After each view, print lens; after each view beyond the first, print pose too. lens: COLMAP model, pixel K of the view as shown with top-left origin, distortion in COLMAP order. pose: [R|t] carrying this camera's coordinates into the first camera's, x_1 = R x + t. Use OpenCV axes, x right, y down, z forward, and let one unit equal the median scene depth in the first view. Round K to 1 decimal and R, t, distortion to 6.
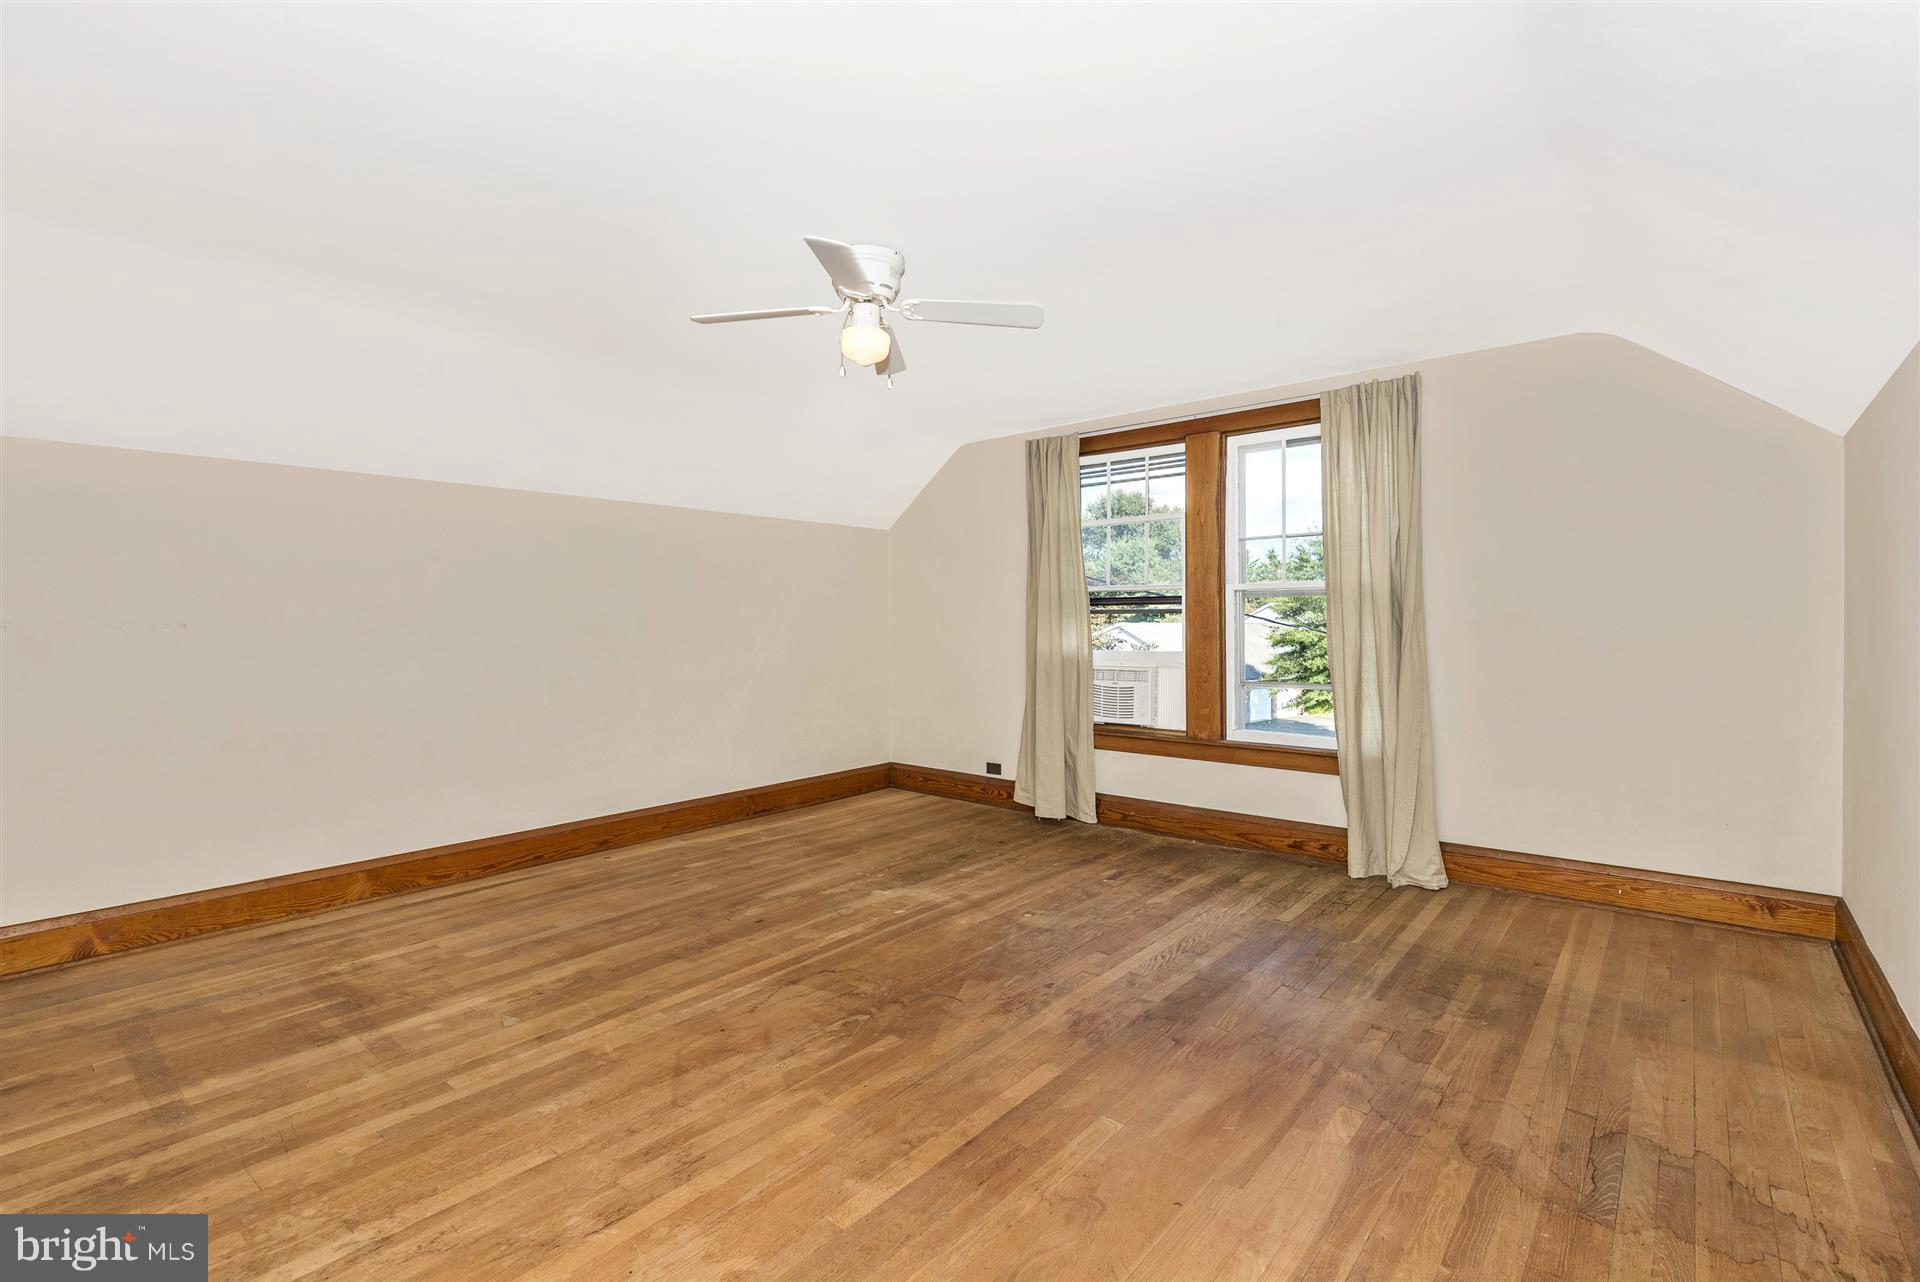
lens RADIAL K [[875.9, 0, 961.9], [0, 875.9, 631.0], [0, 0, 1]] dist [0.026201, -0.016014]
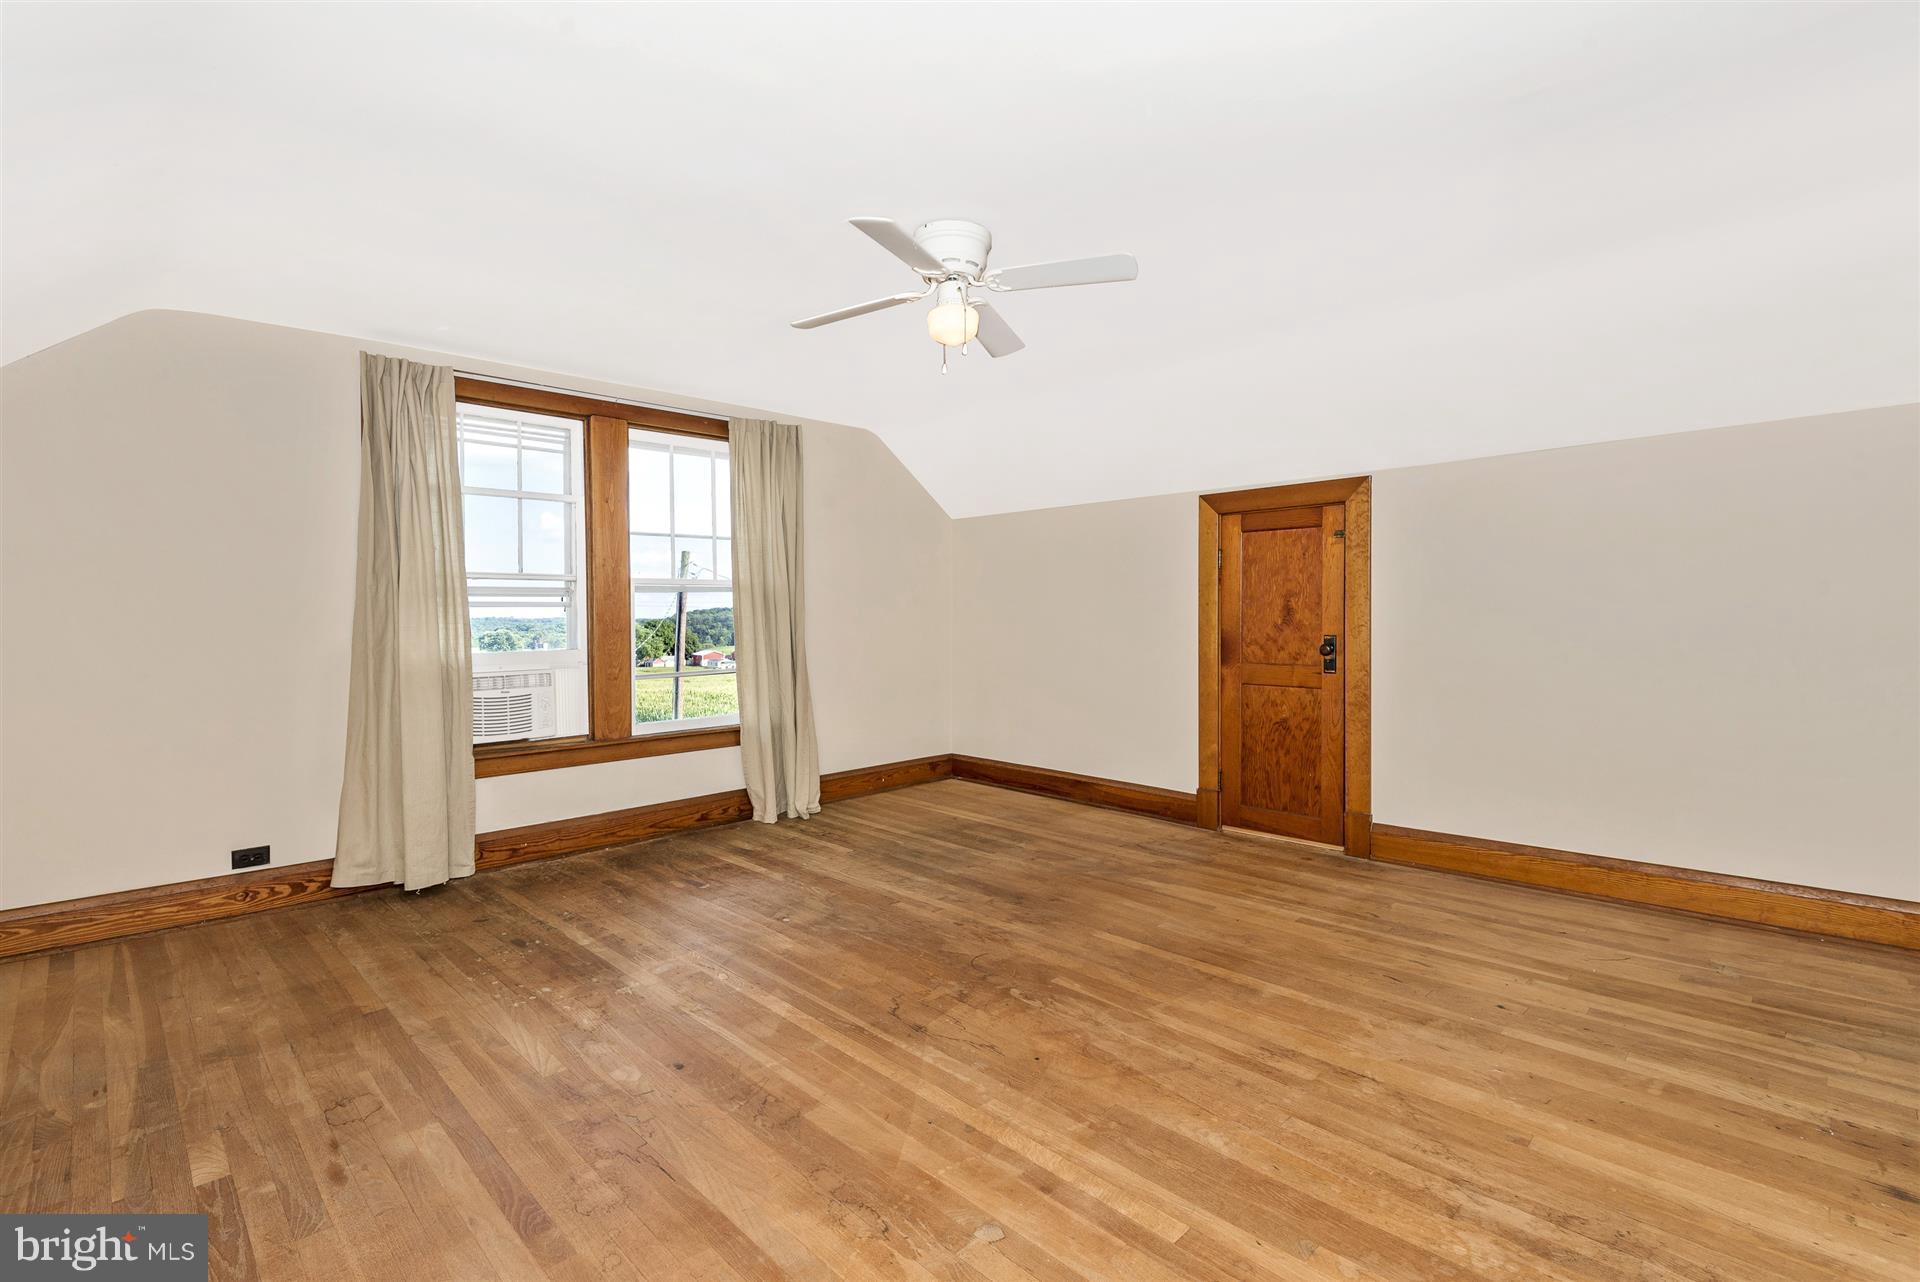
lens RADIAL K [[875.9, 0, 954.0], [0, 875.9, 630.7], [0, 0, 1]] dist [0.026201, -0.016014]
pose [[0.111661, -0.020631, 0.993532, -0.864037], [0.022526, 0.999580, 0.018225, -0.004546], [-0.993491, 0.020346, 0.112079, 0.717293]]
